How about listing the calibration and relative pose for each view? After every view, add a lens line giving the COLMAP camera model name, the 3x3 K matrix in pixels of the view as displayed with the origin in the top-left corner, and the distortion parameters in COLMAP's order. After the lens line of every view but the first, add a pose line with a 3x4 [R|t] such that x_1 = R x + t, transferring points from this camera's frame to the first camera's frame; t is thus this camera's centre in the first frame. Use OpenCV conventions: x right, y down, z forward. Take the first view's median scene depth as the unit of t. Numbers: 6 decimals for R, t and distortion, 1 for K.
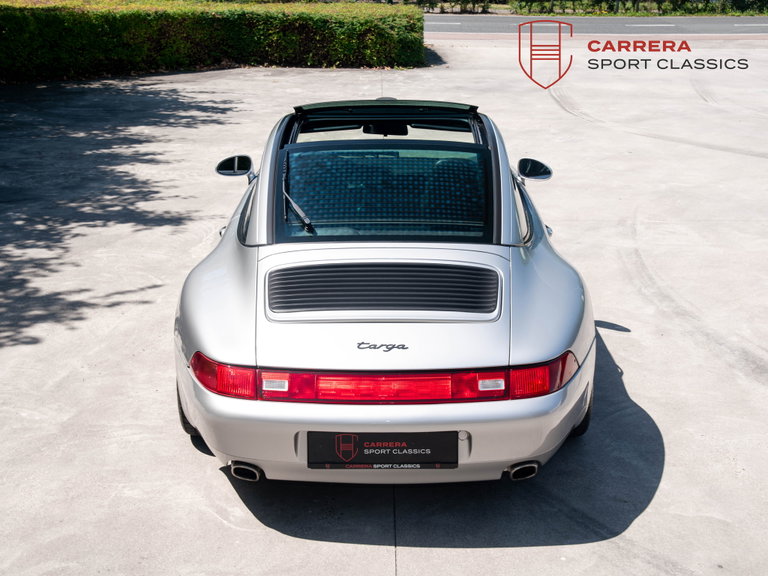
lens RADIAL K [[1057.6, 0, 389.0], [0, 1057.6, 286.9], [0, 0, 1]] dist [0.160402, 0.000000]
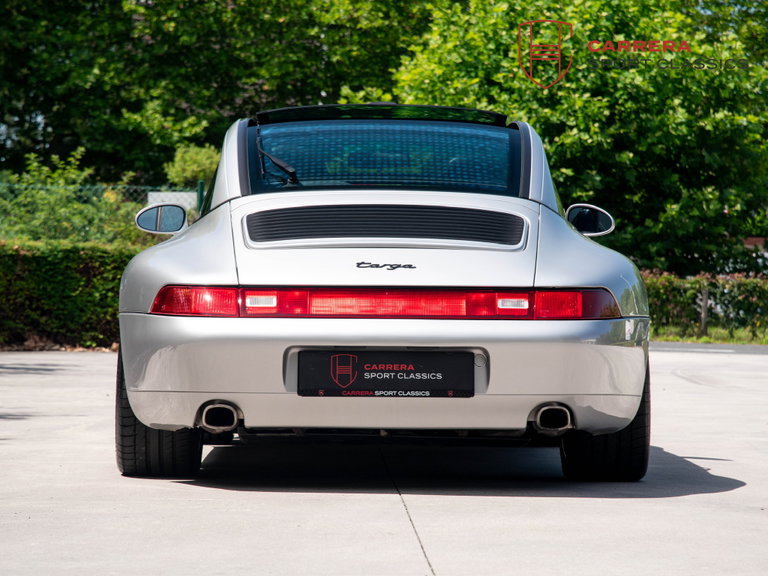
lens RADIAL K [[2573.8, 0, 385.5], [0, 2573.8, 288.6], [0, 0, 1]] dist [1.082362, 0.000000]
pose [[0.999834, 0.010544, 0.014870, -0.037447], [-0.005696, 0.955602, -0.294605, 0.689316], [-0.017316, 0.294471, 0.955504, -0.990127]]
